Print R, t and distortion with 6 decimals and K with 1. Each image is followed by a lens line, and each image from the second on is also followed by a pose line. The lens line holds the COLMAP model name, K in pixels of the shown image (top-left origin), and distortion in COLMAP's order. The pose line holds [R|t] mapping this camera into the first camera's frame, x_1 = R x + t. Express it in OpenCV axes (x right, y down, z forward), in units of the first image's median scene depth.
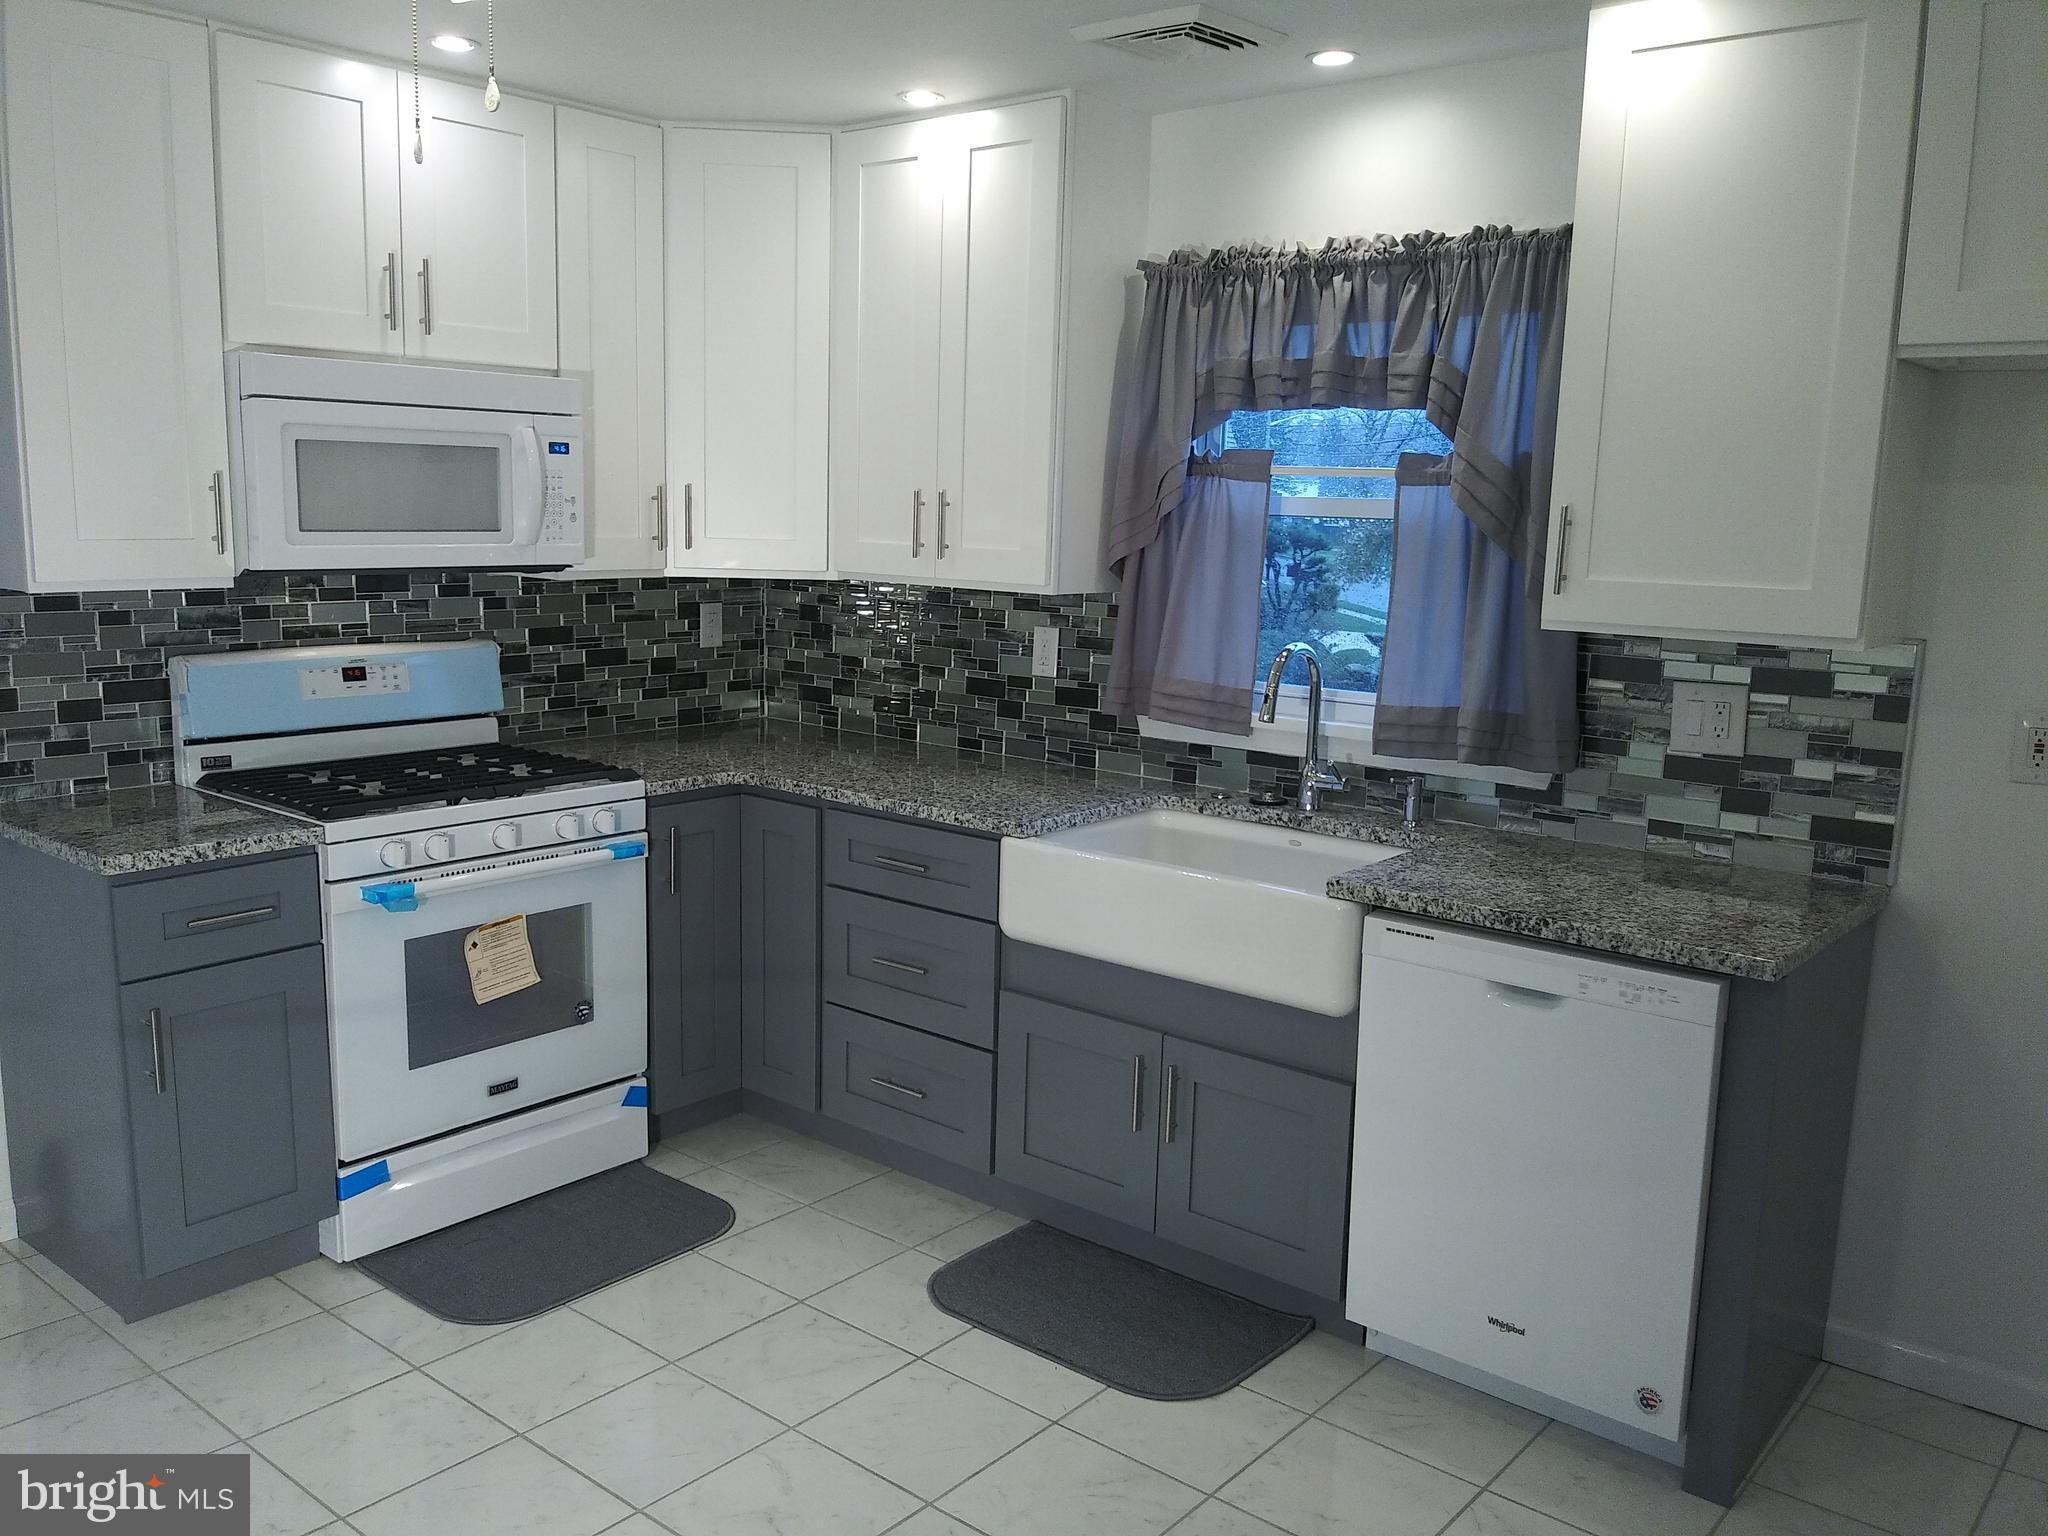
lens RADIAL K [[1658.4, 0, 1018.4], [0, 1658.4, 775.2], [0, 0, 1]] dist [0.015840, -0.063270]
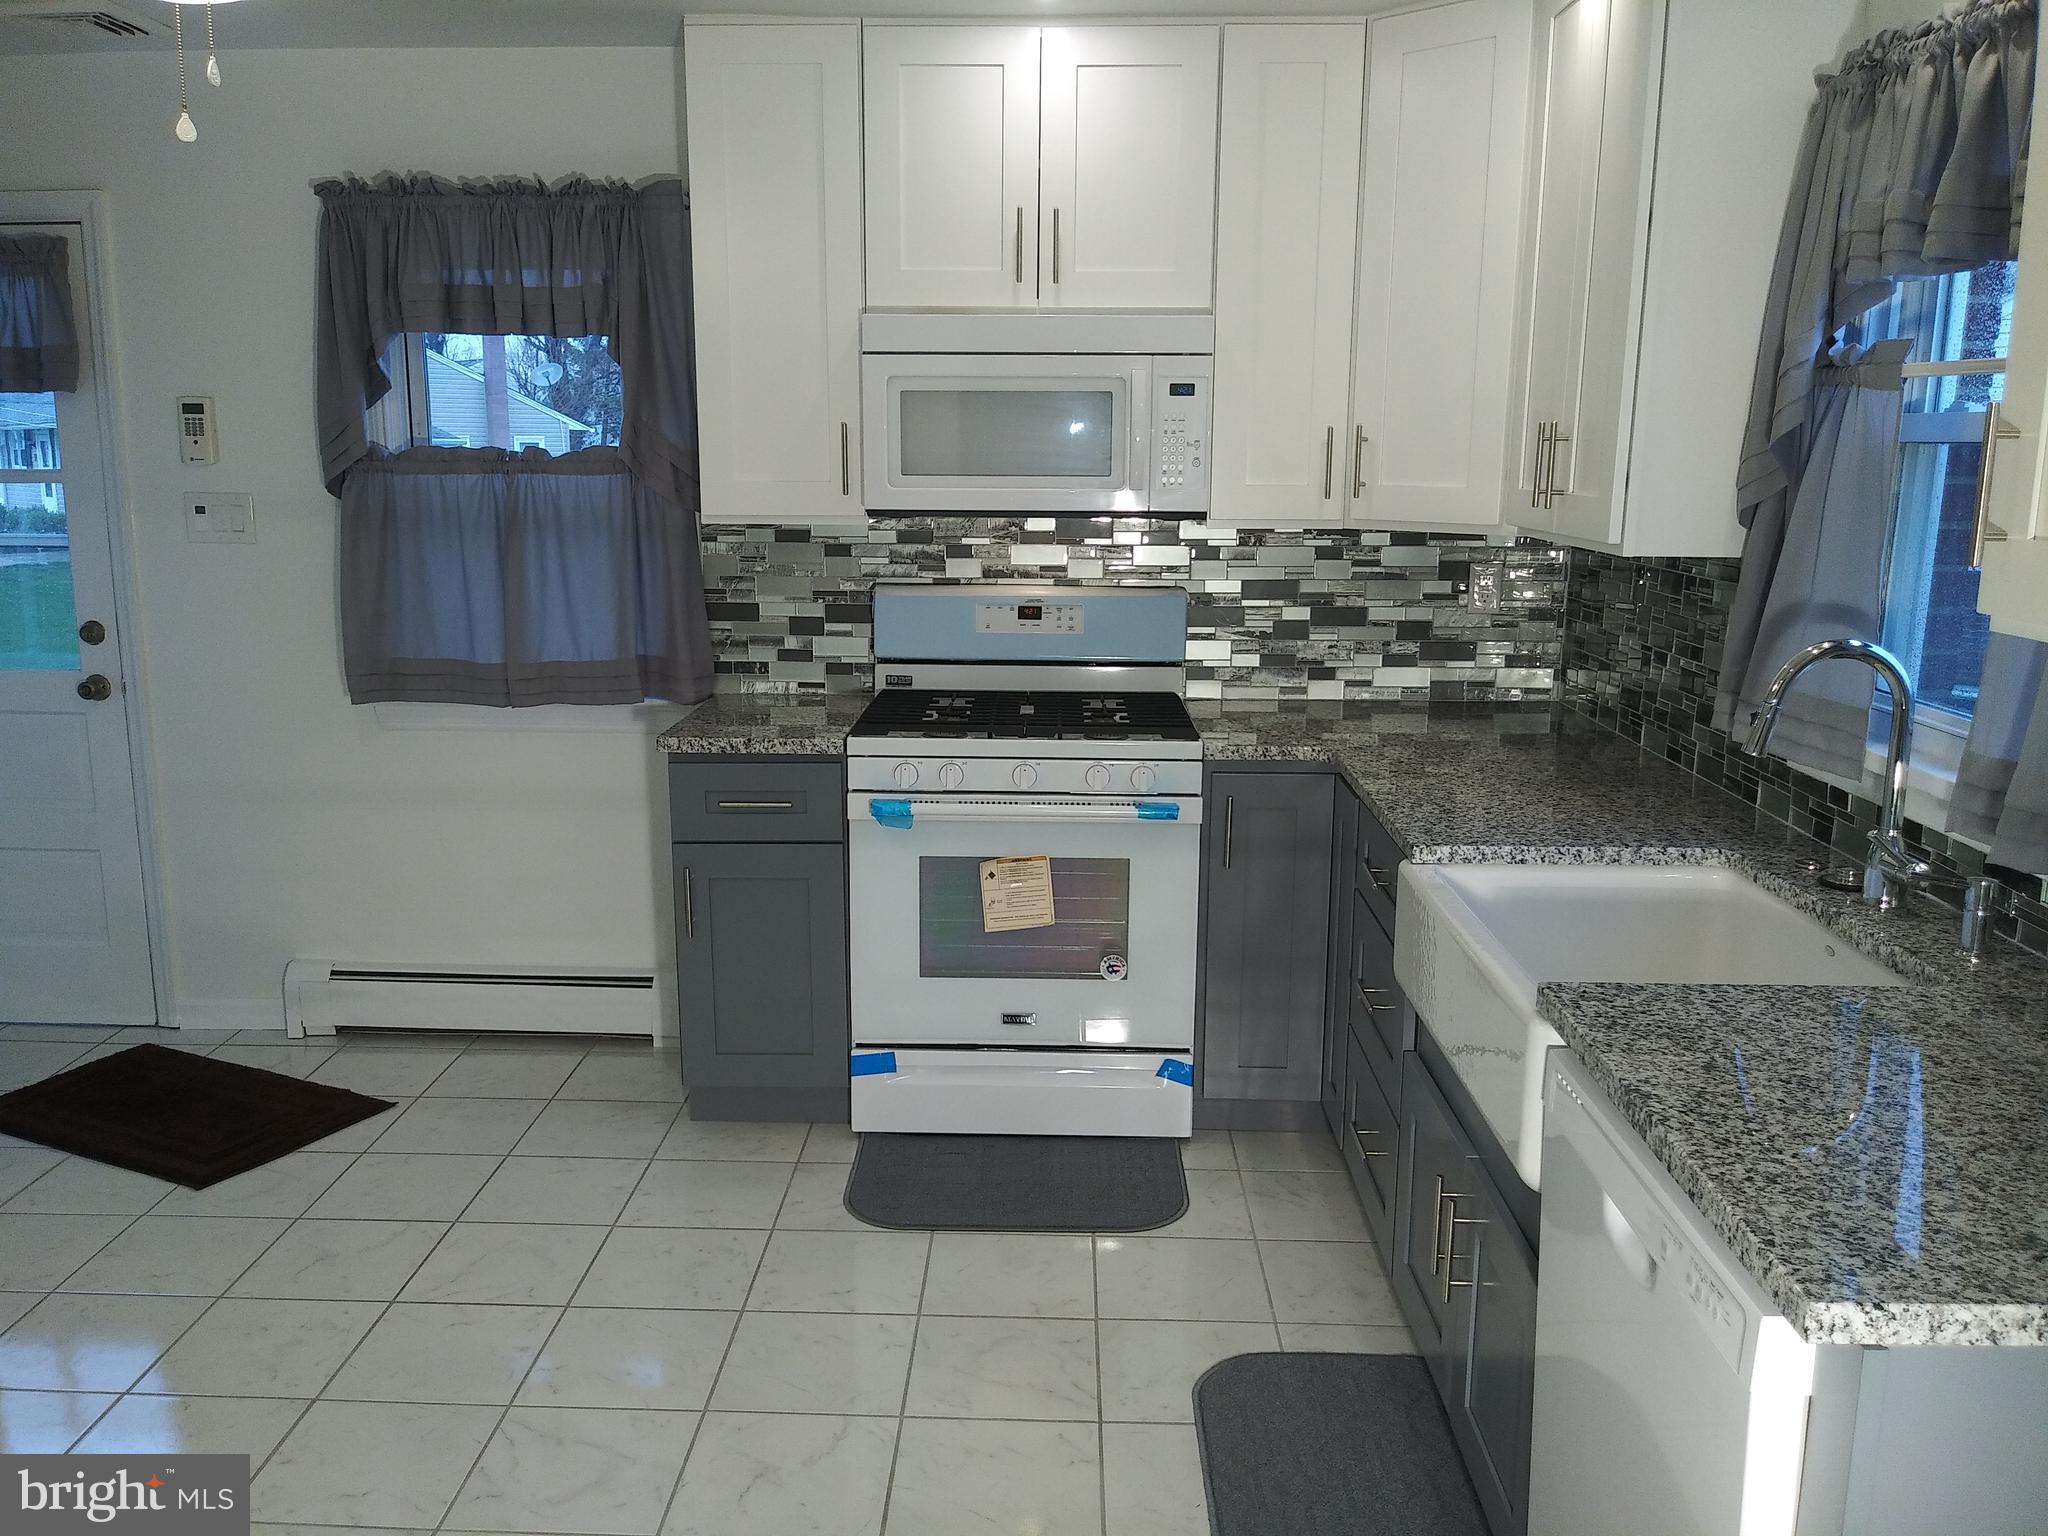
lens RADIAL K [[1658.4, 0, 1014.8], [0, 1658.4, 778.5], [0, 0, 1]] dist [0.015840, -0.063270]
pose [[0.619476, 0.132453, -0.773761, 0.470793], [-0.120086, 0.990051, 0.073337, -0.035005], [0.775777, 0.047488, 0.629218, 0.352749]]
